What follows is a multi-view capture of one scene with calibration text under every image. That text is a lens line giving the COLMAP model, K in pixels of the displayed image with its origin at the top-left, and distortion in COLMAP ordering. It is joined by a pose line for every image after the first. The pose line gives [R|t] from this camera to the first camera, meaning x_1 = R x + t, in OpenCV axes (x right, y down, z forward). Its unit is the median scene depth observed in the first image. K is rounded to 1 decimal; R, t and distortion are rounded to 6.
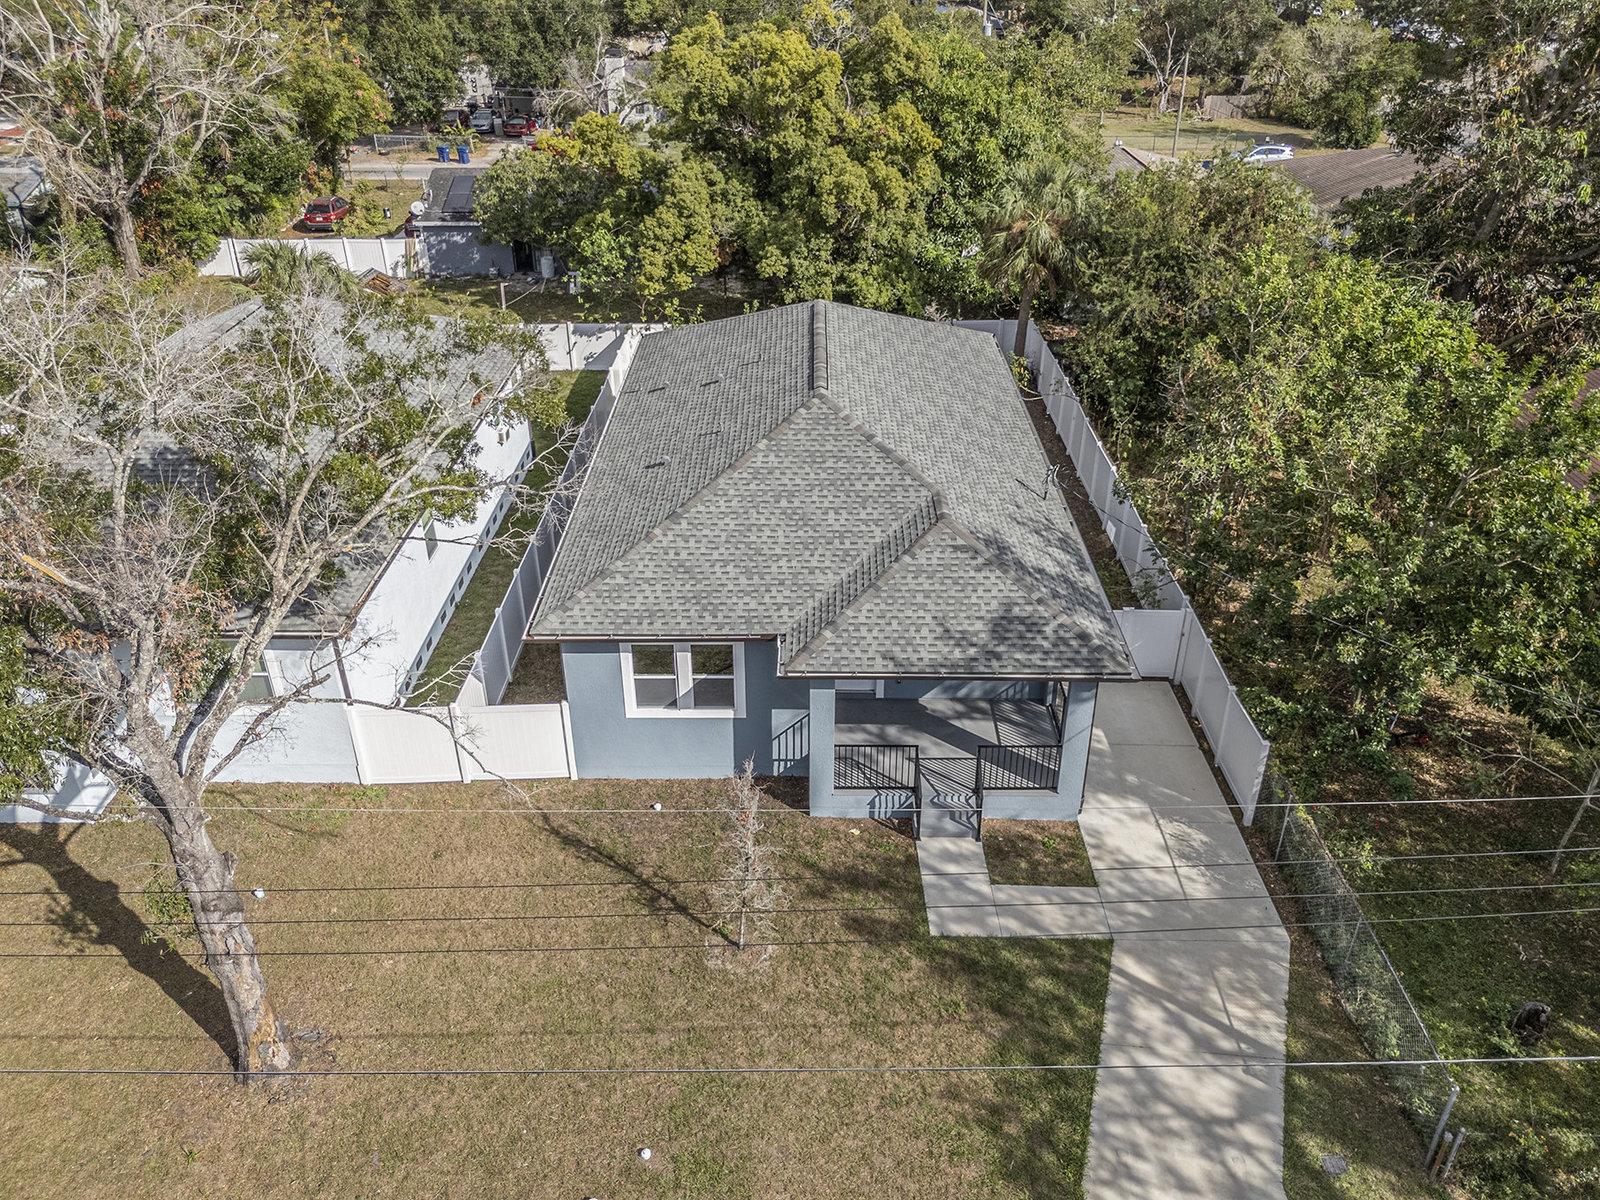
lens RADIAL K [[1172.1, 0, 788.3], [0, 1172.1, 605.5], [0, 0, 1]] dist [0.047826, -0.025424]
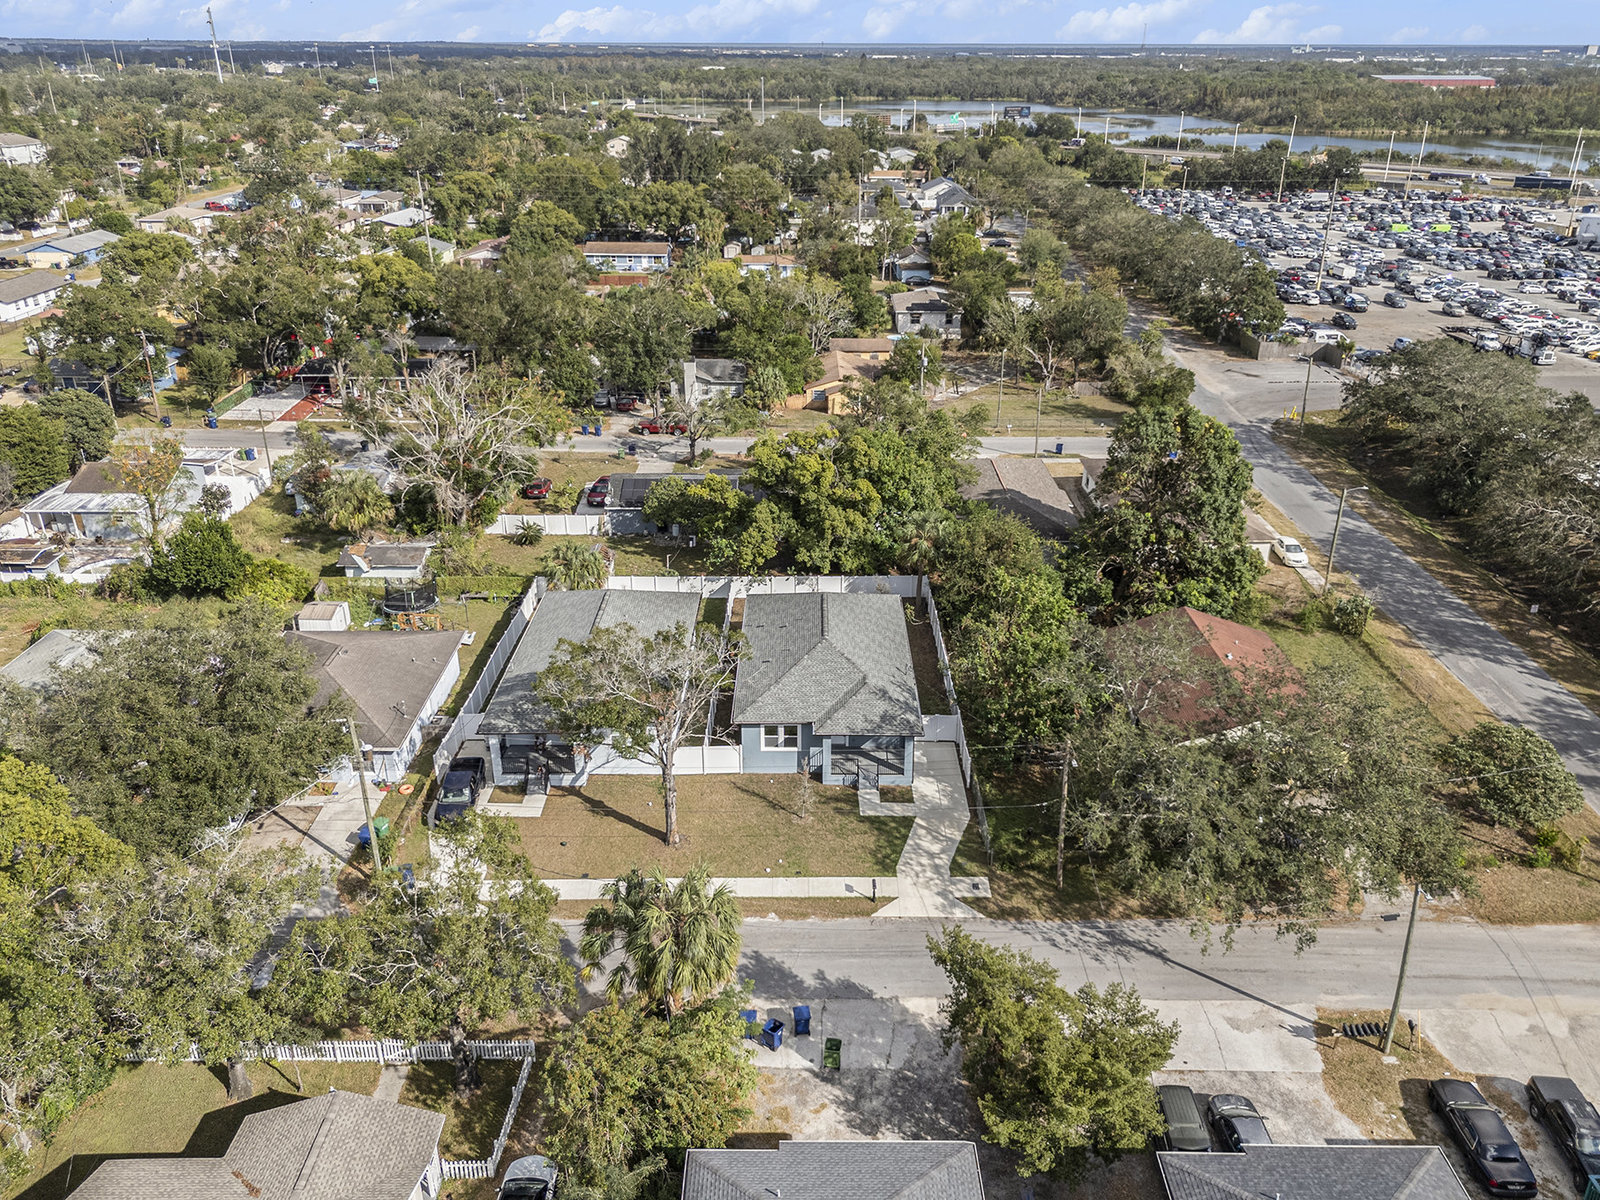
lens RADIAL K [[1172.1, 0, 804.8], [0, 1172.1, 596.3], [0, 0, 1]] dist [0.047826, -0.025424]
pose [[0.999882, 0.002882, 0.015059, -0.072718], [-0.001295, 0.994537, -0.104379, 0.016830], [-0.015277, 0.104347, 0.994424, -2.002786]]
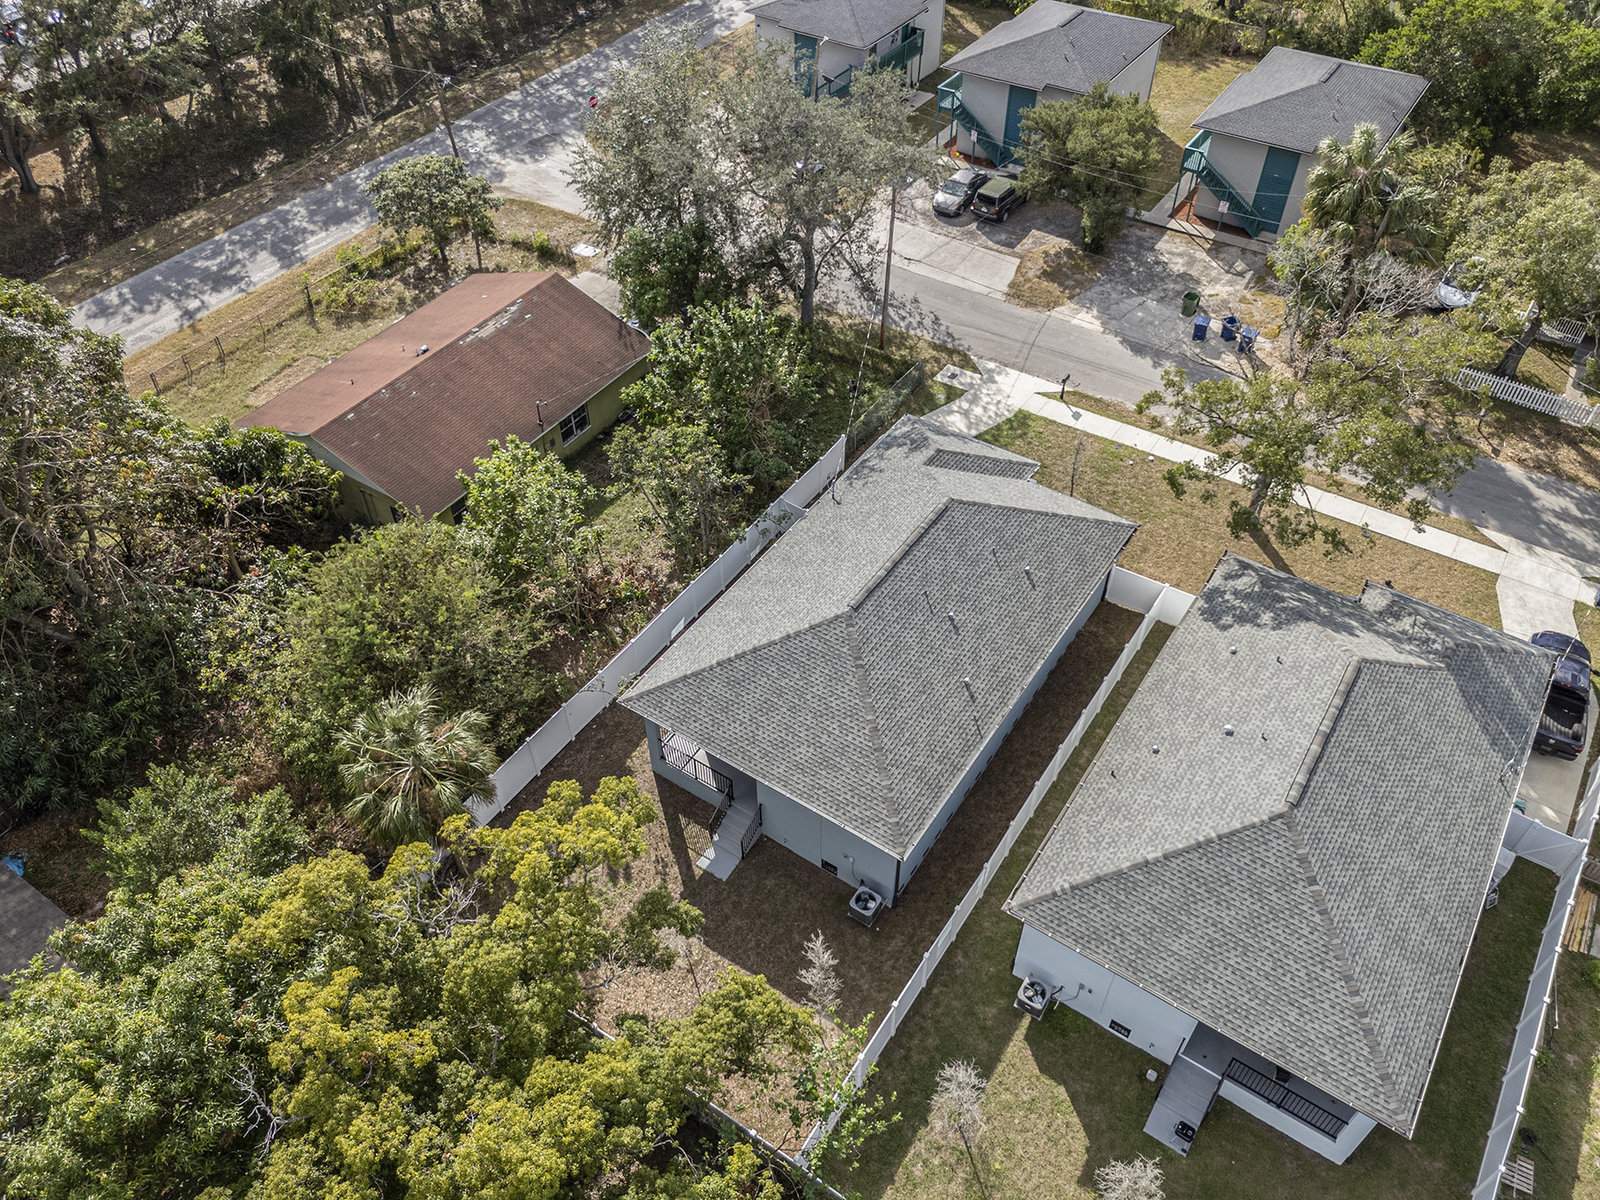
lens RADIAL K [[1172.1, 0, 796.0], [0, 1172.1, 593.8], [0, 0, 1]] dist [0.047826, -0.025424]
pose [[-0.839227, -0.380143, 0.388830, -0.536052], [0.287207, 0.297311, 0.910559, -1.892821], [-0.461746, 0.875841, -0.140331, 1.583345]]
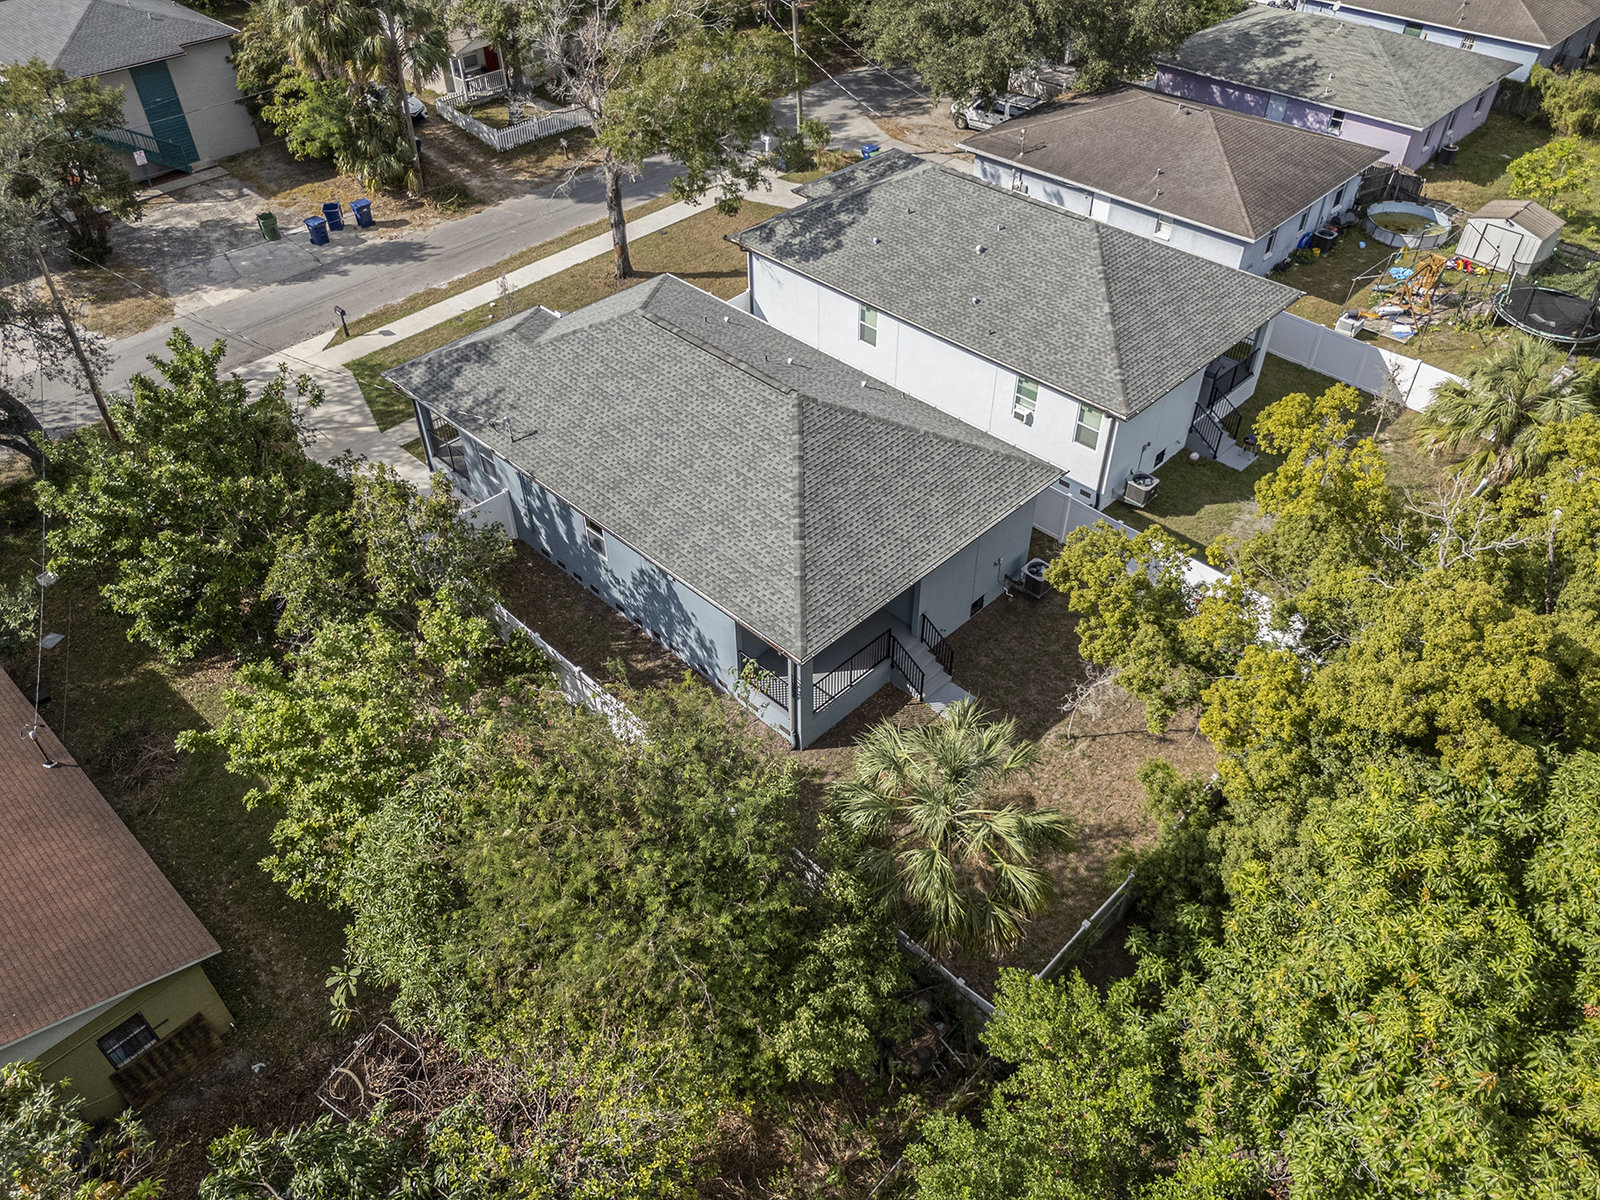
lens RADIAL K [[1172.1, 0, 797.8], [0, 1172.1, 604.6], [0, 0, 1]] dist [0.047826, -0.025424]
pose [[-0.694326, 0.497627, -0.519884, 0.882590], [-0.357223, 0.388807, 0.849247, -1.451657], [0.624743, 0.775369, -0.092195, 1.661911]]
